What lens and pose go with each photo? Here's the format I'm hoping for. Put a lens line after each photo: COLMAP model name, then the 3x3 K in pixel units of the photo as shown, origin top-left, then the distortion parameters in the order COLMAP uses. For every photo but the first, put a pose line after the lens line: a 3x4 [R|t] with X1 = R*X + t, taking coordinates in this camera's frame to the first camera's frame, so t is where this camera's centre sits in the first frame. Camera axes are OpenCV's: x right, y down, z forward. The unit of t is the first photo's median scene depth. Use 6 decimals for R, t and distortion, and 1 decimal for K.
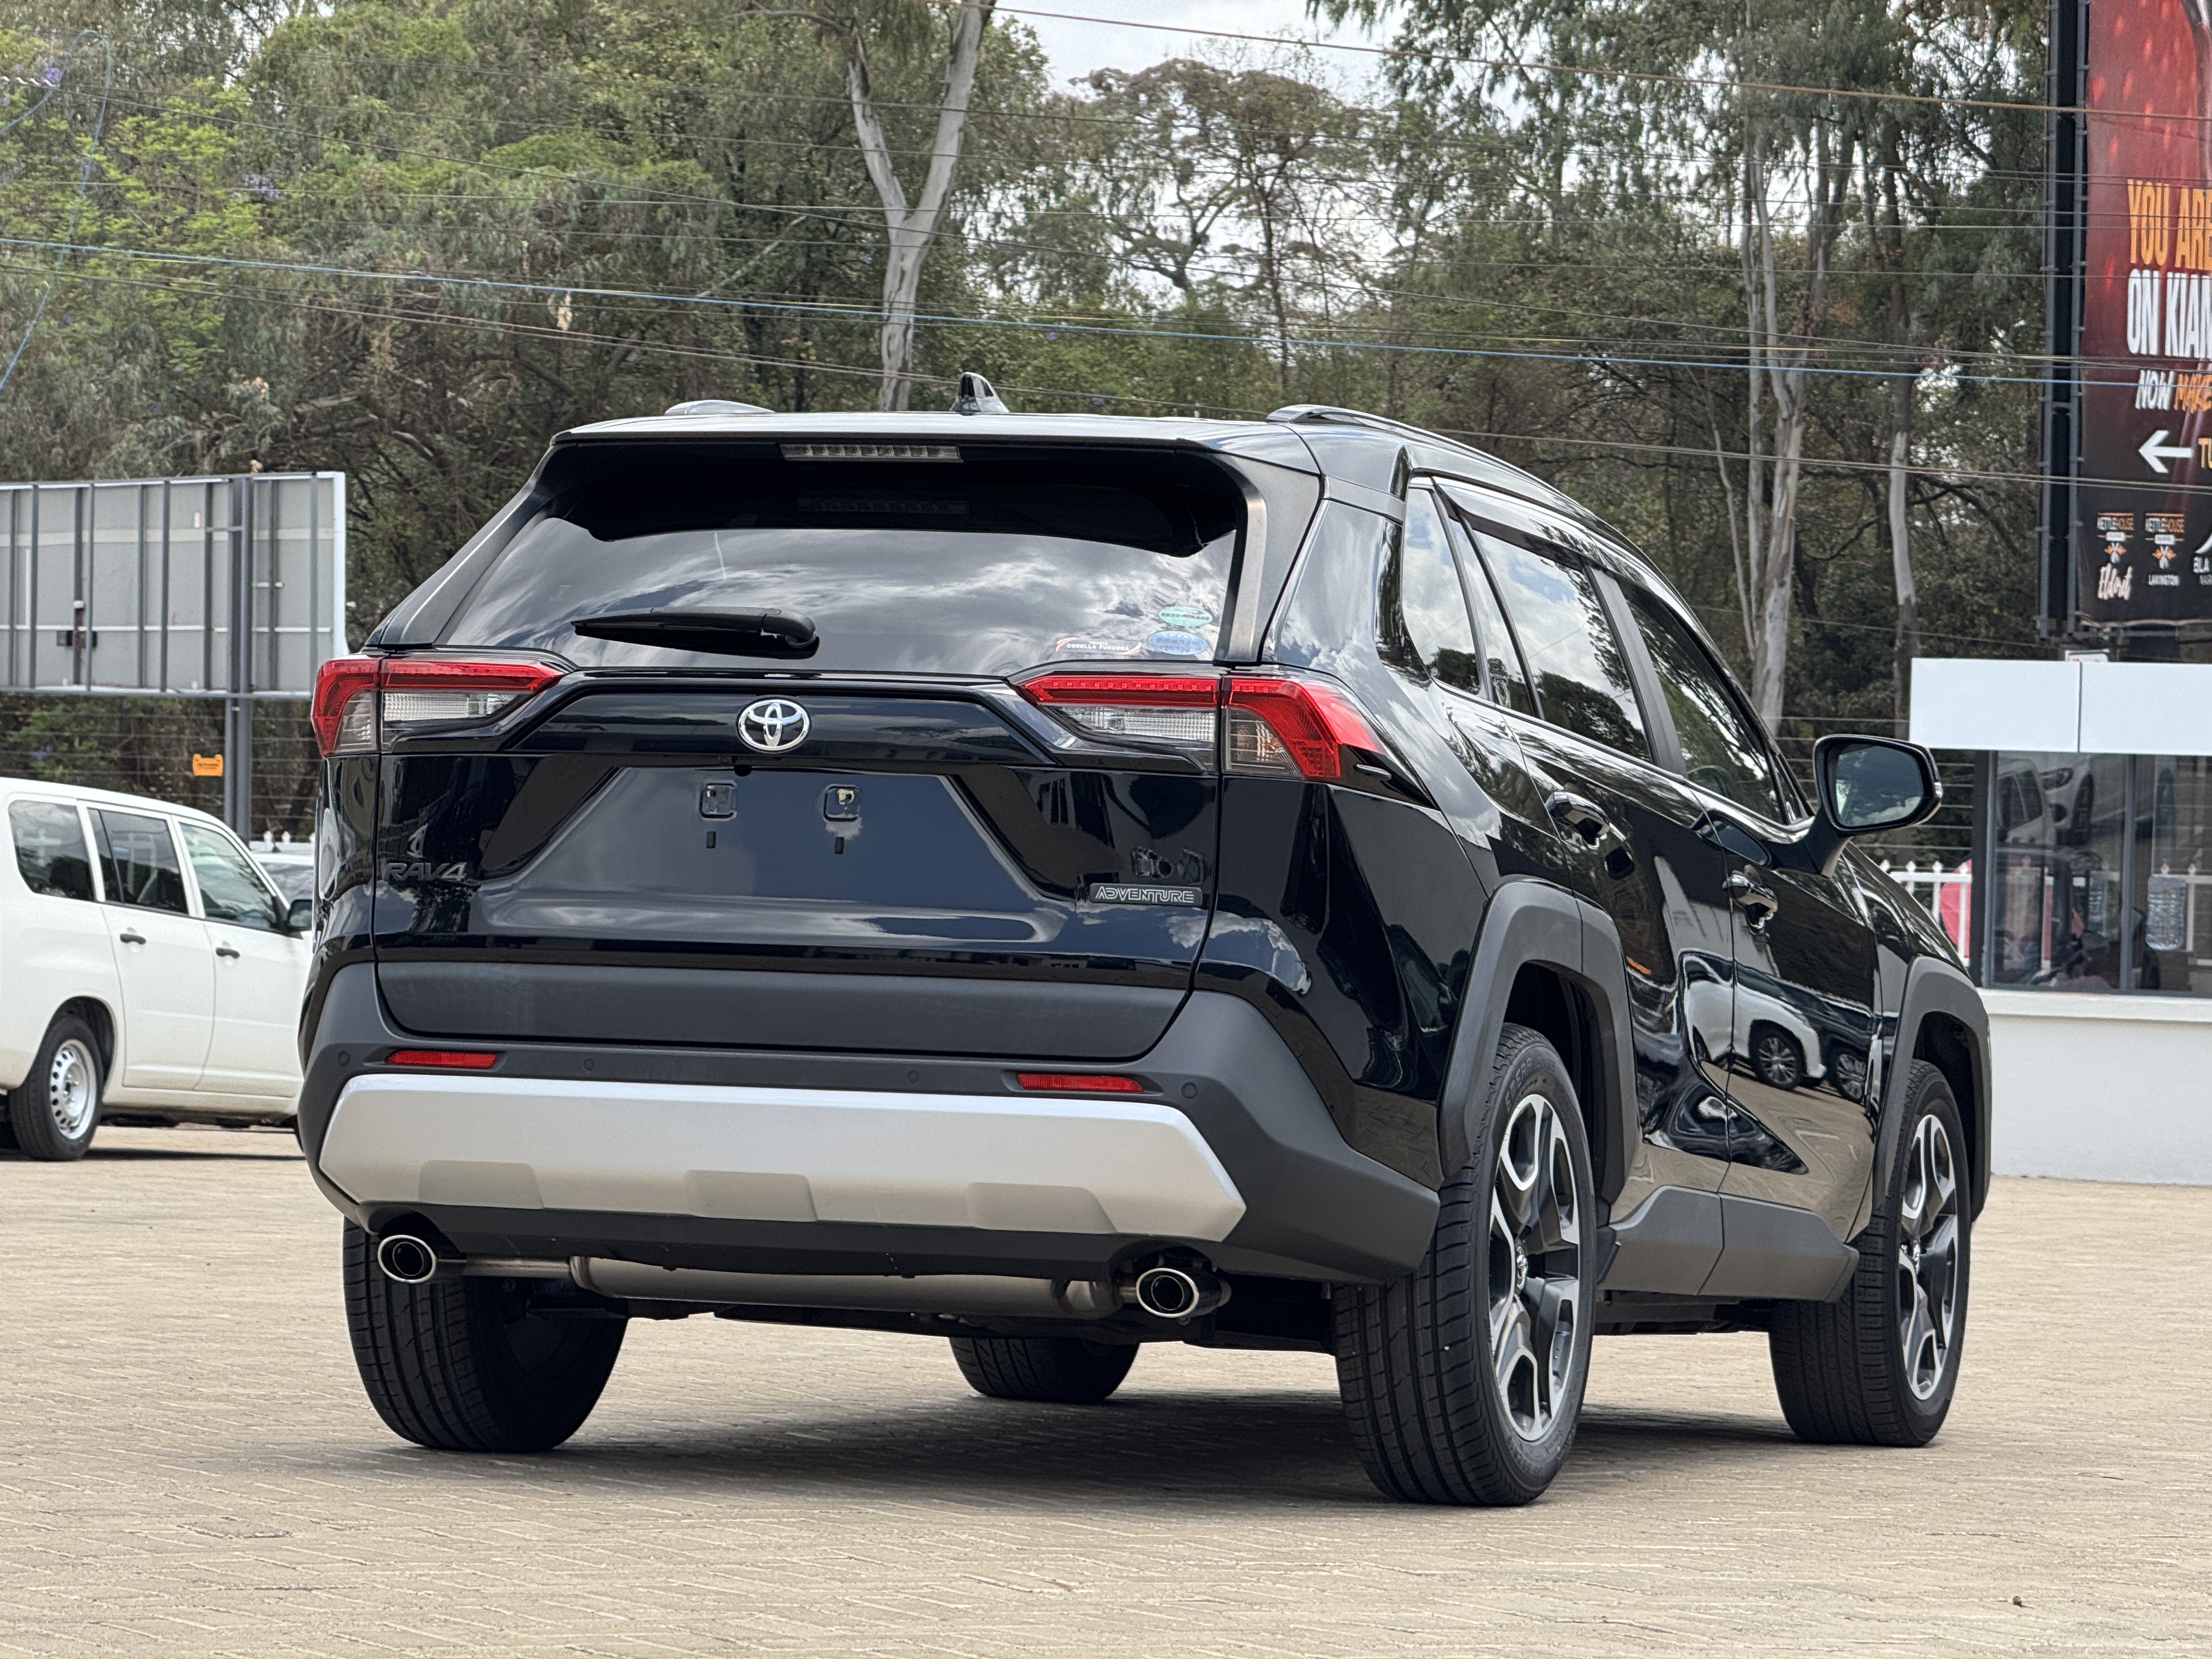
lens RADIAL K [[7769.9, 0, 1102.6], [0, 7769.9, 841.1], [0, 0, 1]] dist [0.306078, 0.000000]
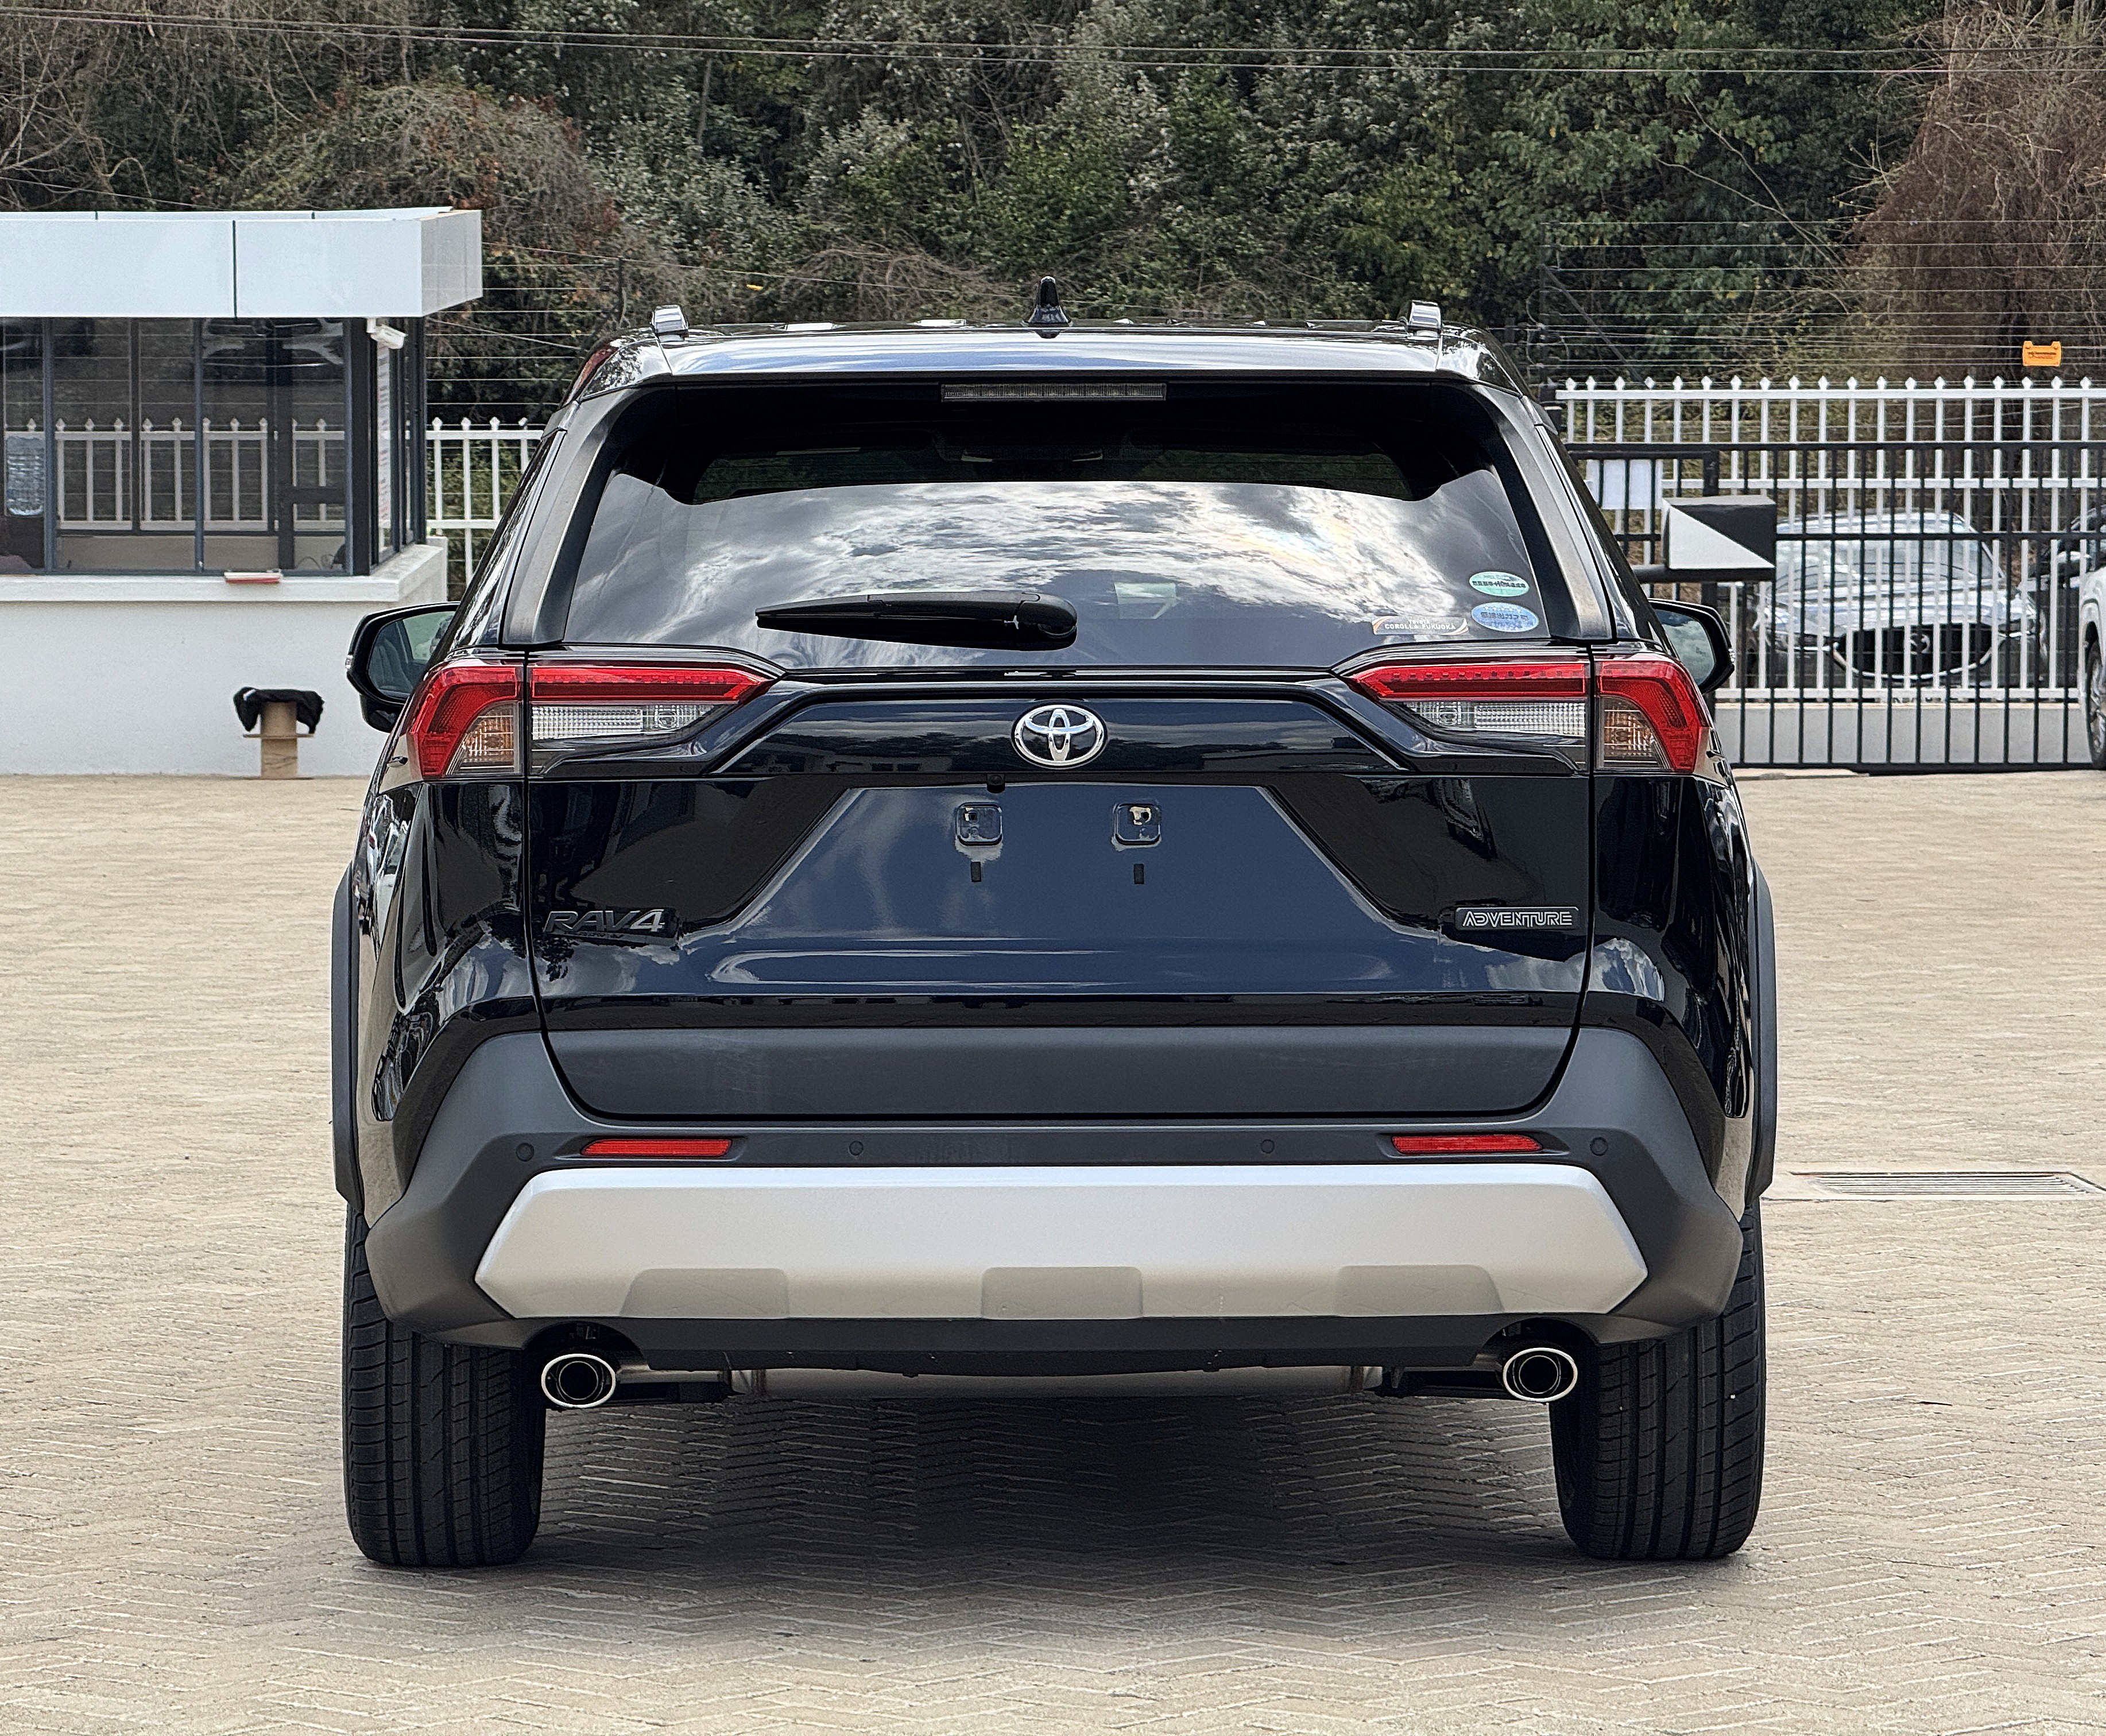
lens RADIAL K [[8325.1, 0, 1053.5], [0, 8325.1, 865.7], [0, 0, 1]] dist [0.233873, 0.000000]
pose [[0.940518, -0.053555, 0.335495, -0.338408], [0.029367, 0.996617, 0.076764, -0.068503], [-0.338471, -0.062346, 0.938909, 0.147372]]
